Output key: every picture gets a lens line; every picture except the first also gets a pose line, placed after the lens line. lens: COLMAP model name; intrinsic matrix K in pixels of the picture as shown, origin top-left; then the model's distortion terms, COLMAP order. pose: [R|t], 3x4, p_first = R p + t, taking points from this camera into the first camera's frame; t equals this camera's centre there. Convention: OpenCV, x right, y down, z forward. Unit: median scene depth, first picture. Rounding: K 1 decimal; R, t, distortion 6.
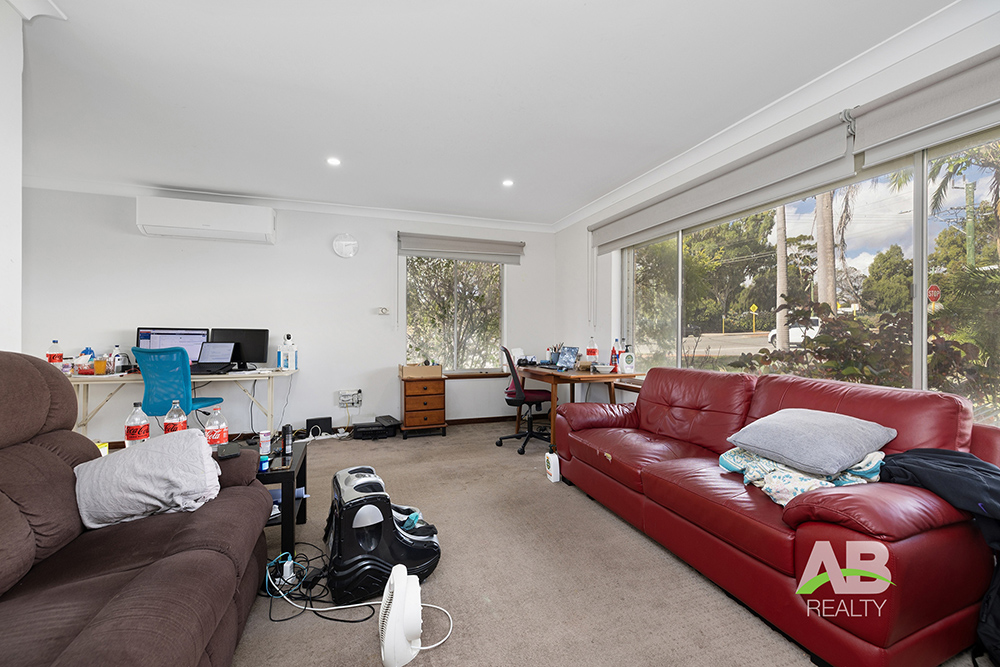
lens RADIAL K [[418.9, 0, 498.9], [0, 418.9, 331.3], [0, 0, 1]] dist [0.000164, 0.000057]
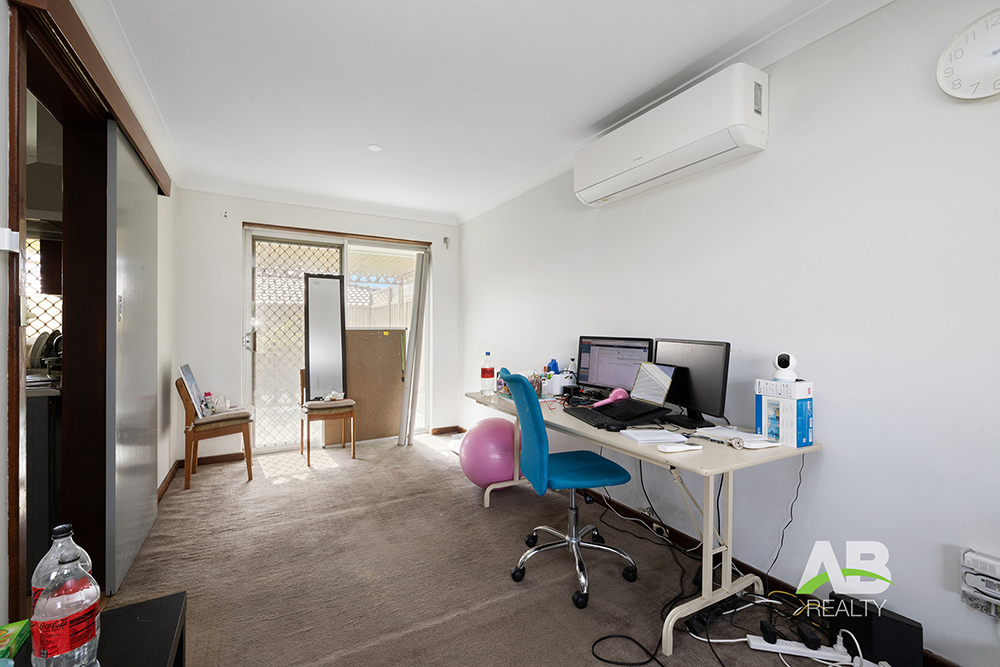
lens RADIAL K [[418.9, 0, 498.9], [0, 418.9, 331.3], [0, 0, 1]] dist [0.000164, 0.000057]
pose [[0.190405, -0.001680, -0.981704, -0.182954], [0.004169, 0.999991, -0.000903, -0.017678], [0.981697, -0.003921, 0.190410, 0.742089]]
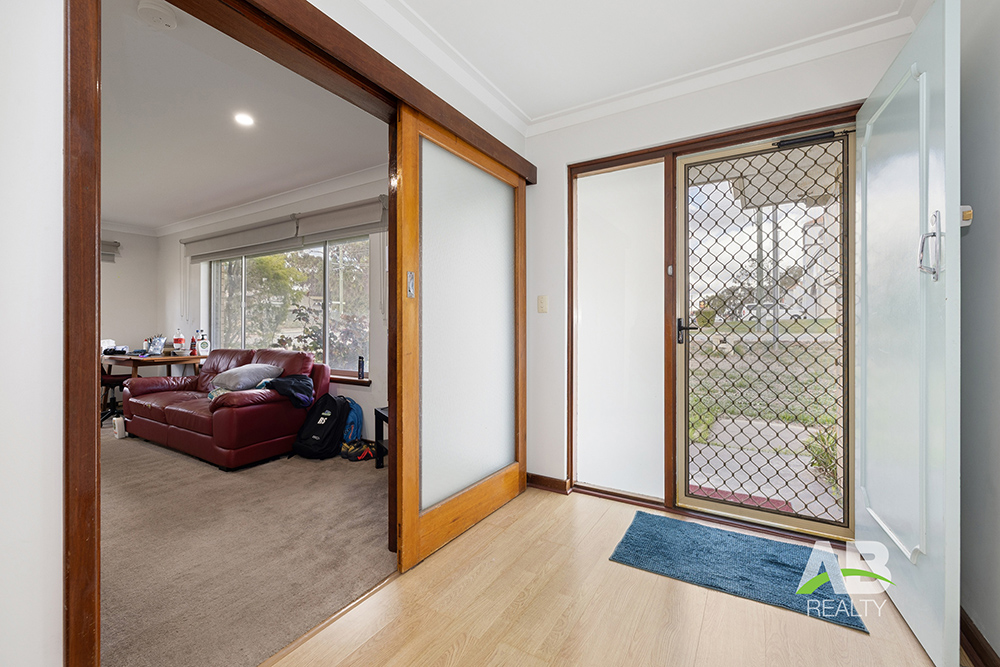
lens RADIAL K [[417.3, 0, 504.4], [0, 417.3, 327.9], [0, 0, 1]] dist [0.001282, 0.000177]
pose [[0.768302, -0.001643, 0.640085, 0.155536], [-0.003618, 0.999970, 0.006909, -0.001724], [-0.640077, -0.007624, 0.768273, -0.555649]]
